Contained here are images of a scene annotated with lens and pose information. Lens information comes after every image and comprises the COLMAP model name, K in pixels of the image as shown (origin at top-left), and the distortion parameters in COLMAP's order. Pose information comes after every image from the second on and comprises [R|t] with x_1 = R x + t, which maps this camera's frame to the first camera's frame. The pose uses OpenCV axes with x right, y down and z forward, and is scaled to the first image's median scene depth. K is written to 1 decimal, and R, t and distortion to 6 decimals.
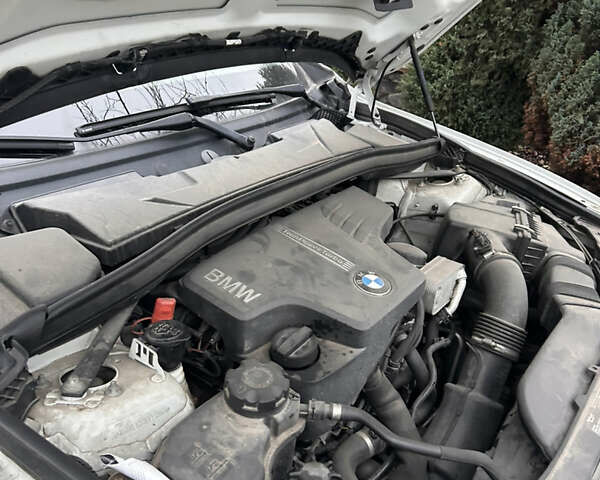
lens RADIAL K [[551.8, 0, 300.2], [0, 551.8, 254.9], [0, 0, 1]] dist [0.003897, -0.014829]
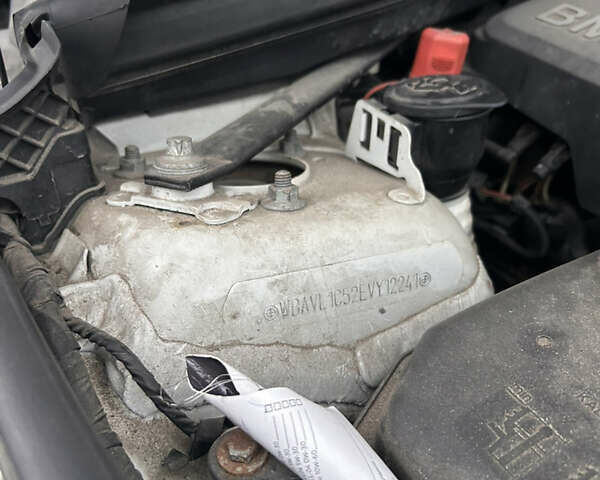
lens RADIAL K [[551.8, 0, 300.2], [0, 551.8, 254.9], [0, 0, 1]] dist [0.003897, -0.014829]
pose [[0.887056, 0.114540, -0.447226, -0.161073], [-0.069743, 0.990863, 0.115439, 0.239446], [0.456363, -0.071210, 0.886940, 0.678219]]
